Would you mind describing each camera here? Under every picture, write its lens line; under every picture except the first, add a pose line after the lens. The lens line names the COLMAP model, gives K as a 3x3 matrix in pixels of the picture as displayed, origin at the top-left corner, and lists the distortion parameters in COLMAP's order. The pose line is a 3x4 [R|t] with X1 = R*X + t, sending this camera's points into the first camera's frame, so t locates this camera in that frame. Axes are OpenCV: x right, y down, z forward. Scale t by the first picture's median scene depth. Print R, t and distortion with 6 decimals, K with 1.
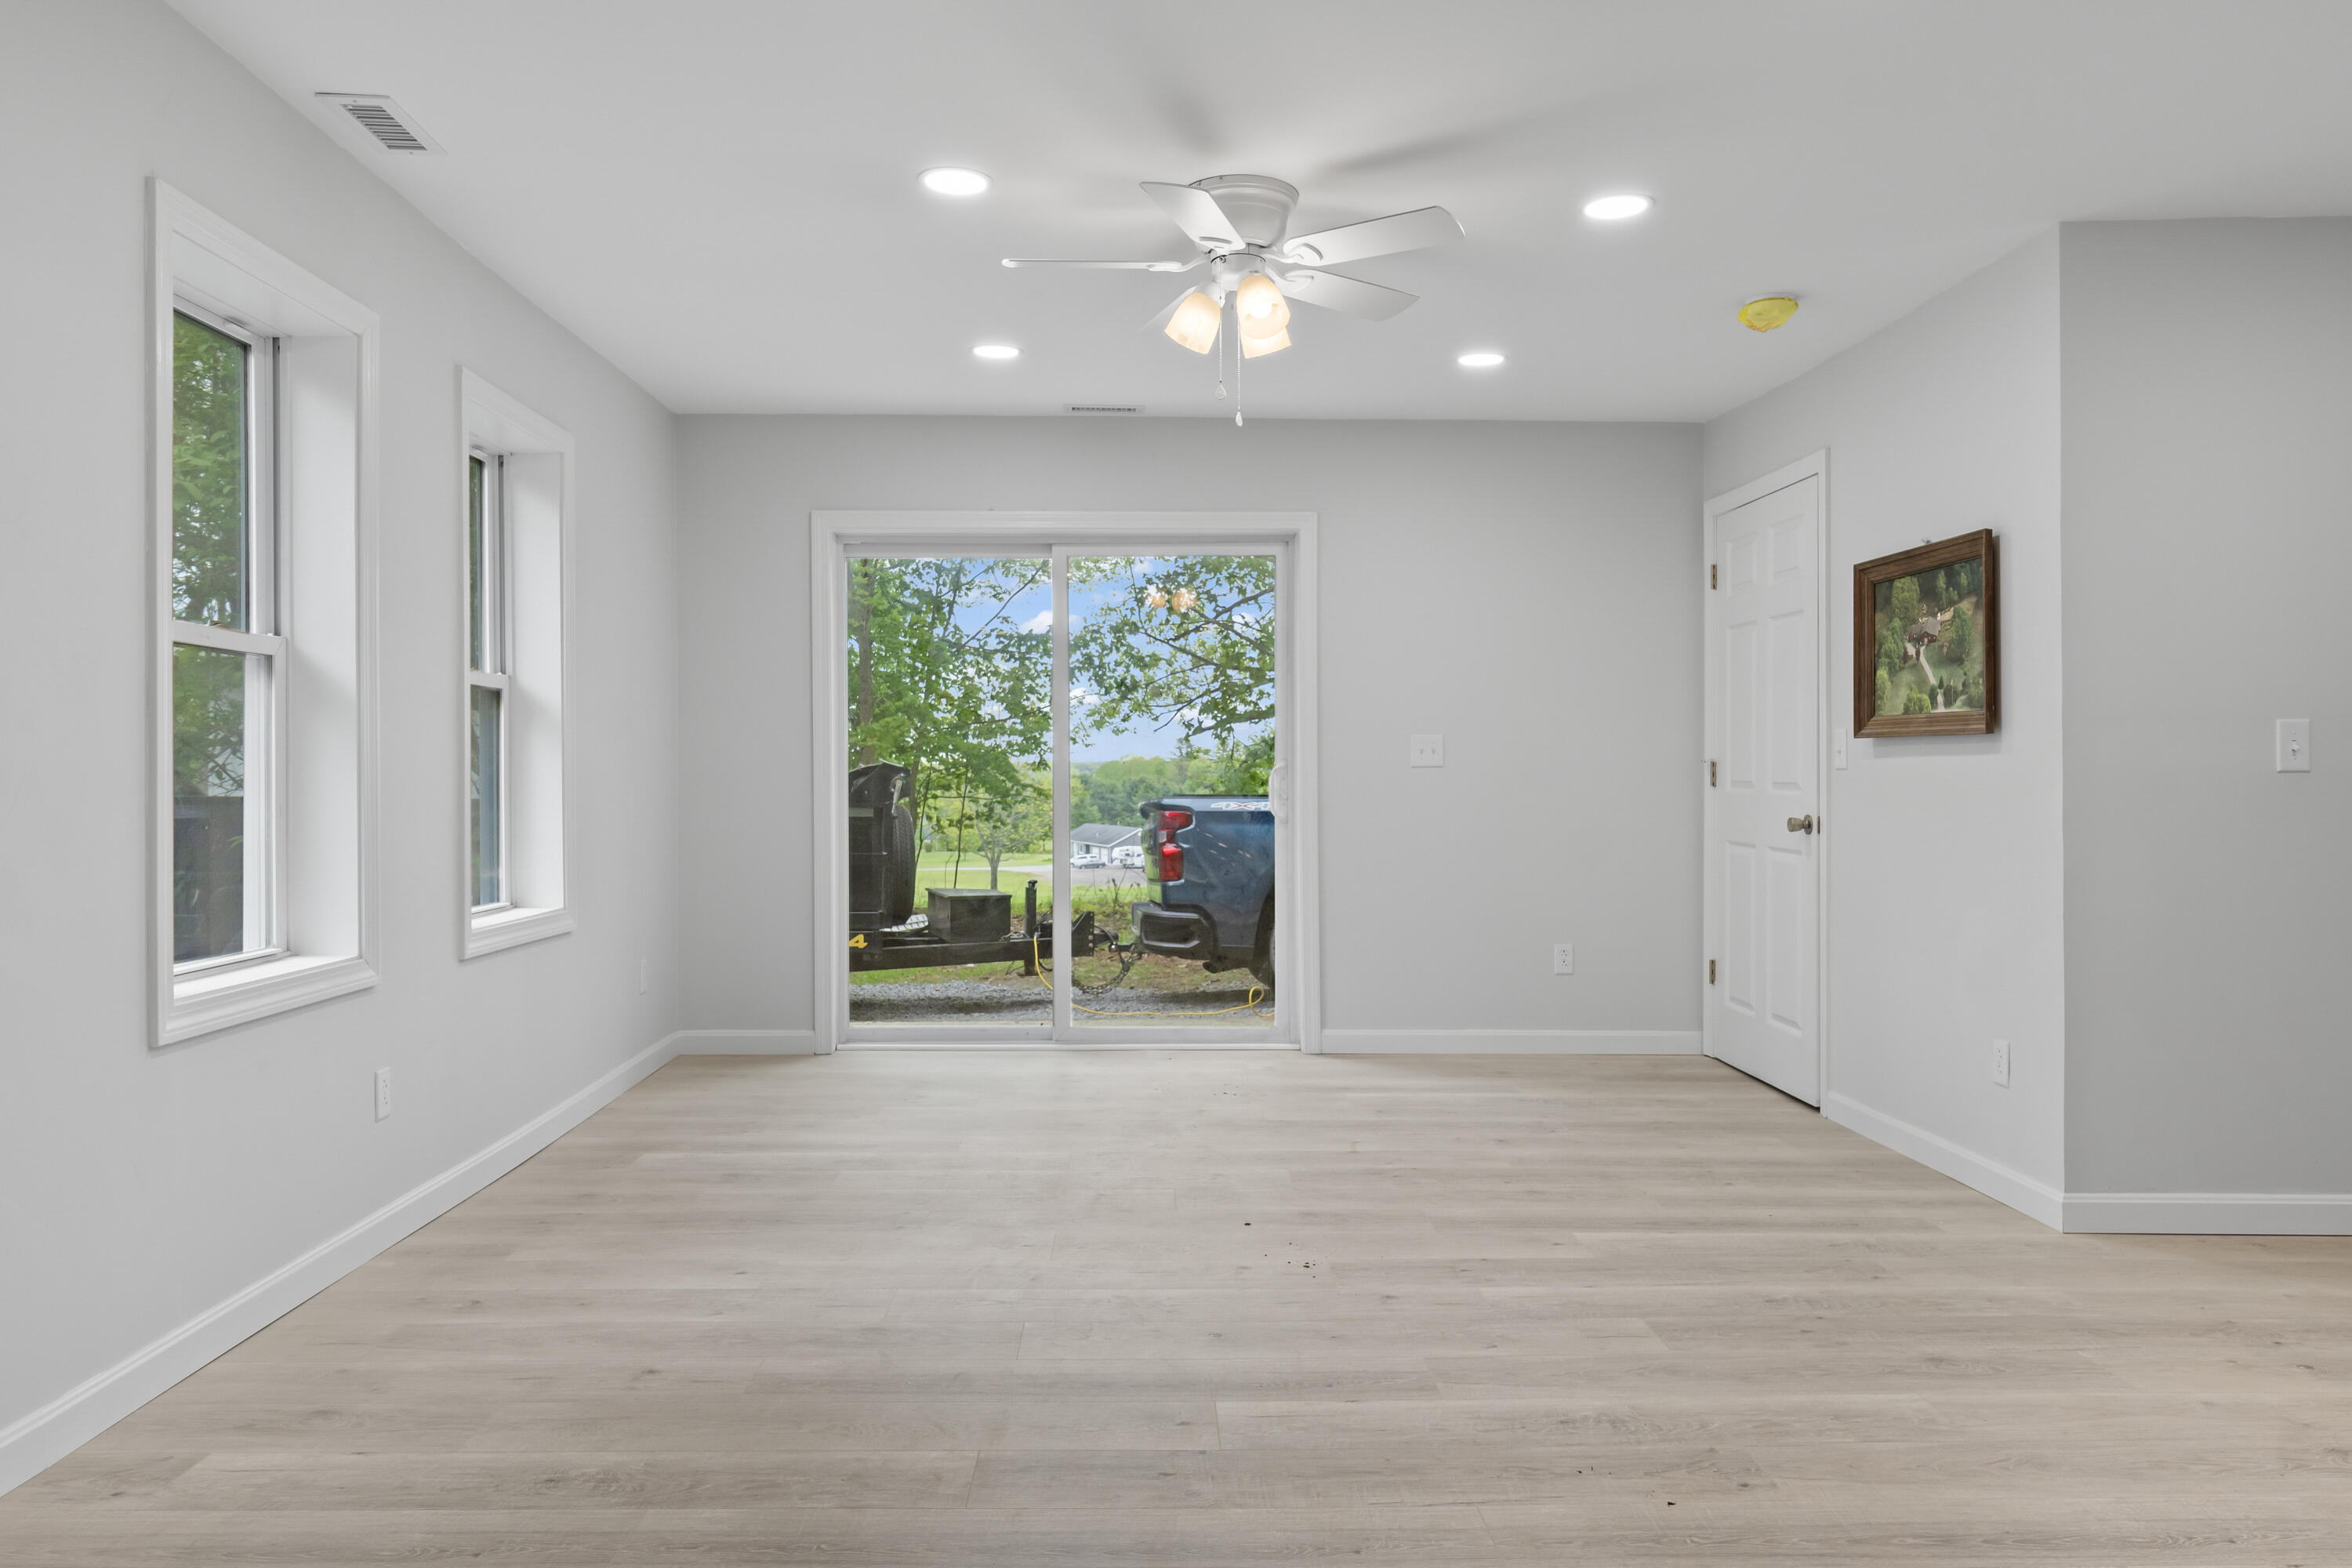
lens RADIAL K [[1664.6, 0, 1176.0], [0, 1664.6, 784.0], [0, 0, 1]] dist [0.000515, -0.001326]
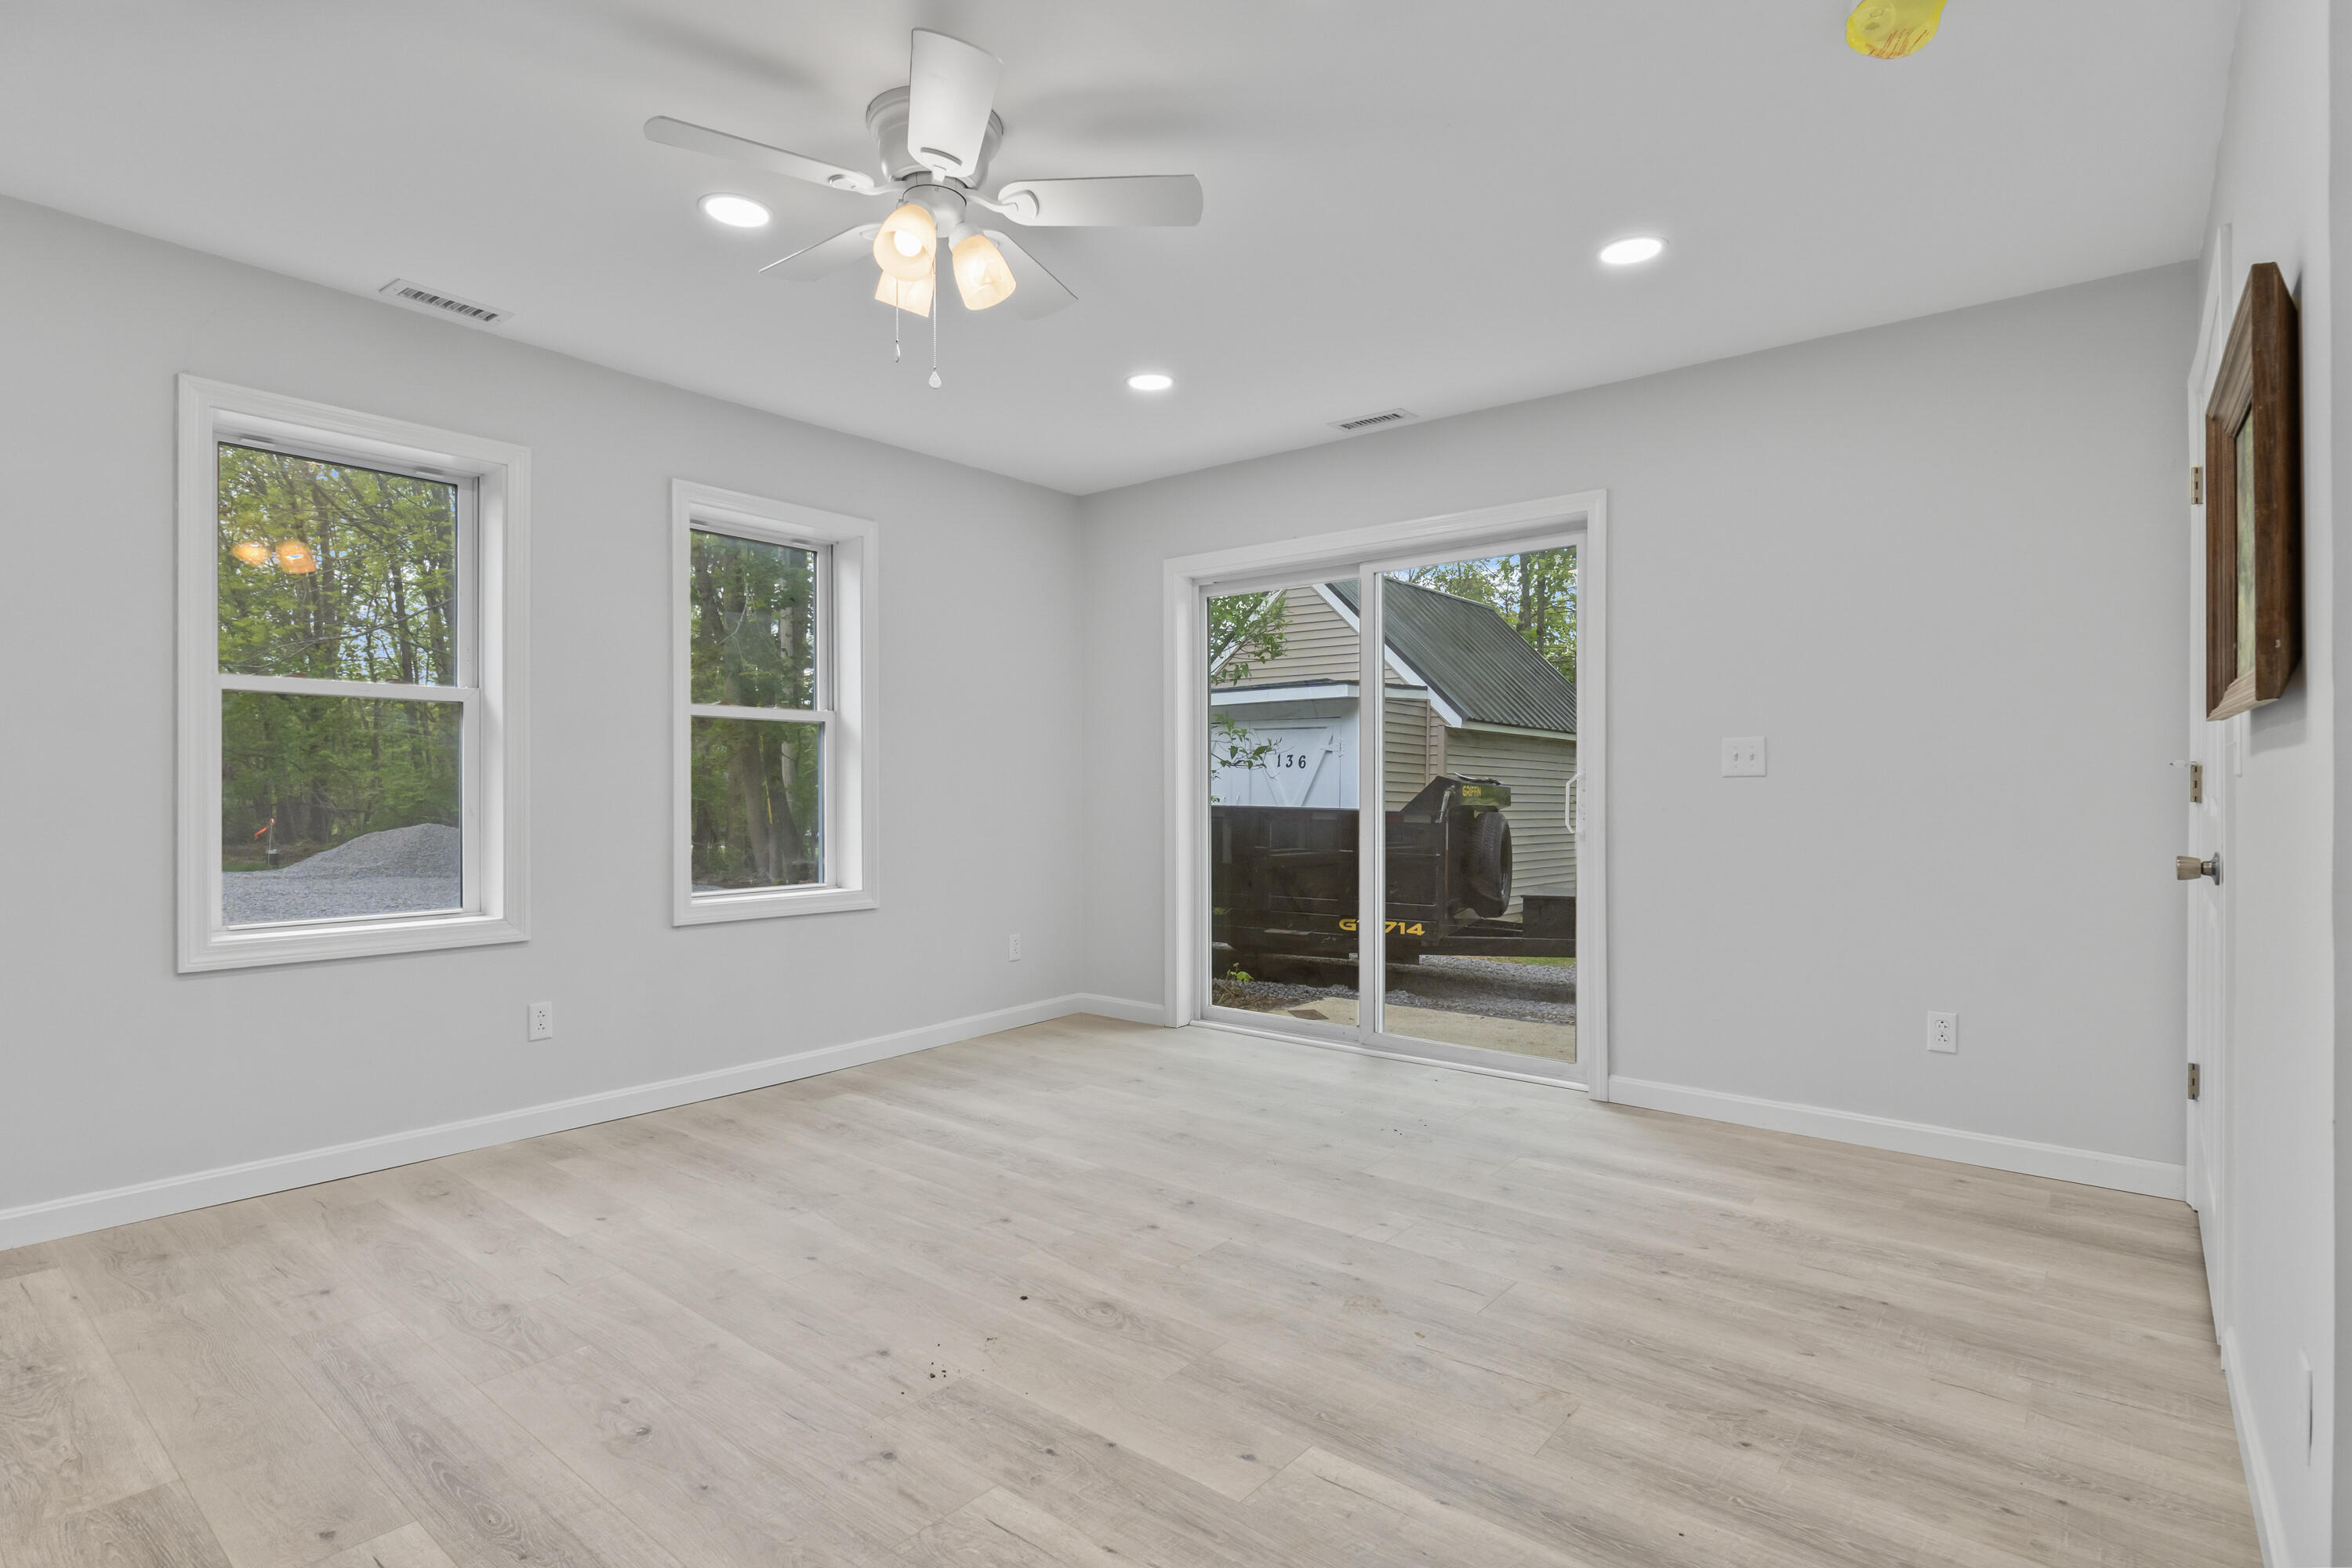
lens RADIAL K [[1186.4, 0, 1176.0], [0, 1186.4, 784.0], [0, 0, 1]] dist [-0.013061, -0.000188]
pose [[0.746790, -0.000917, -0.665059, 0.382311], [-0.004719, 0.999967, -0.006678, -0.001797], [0.665043, 0.008126, 0.746761, 0.433054]]
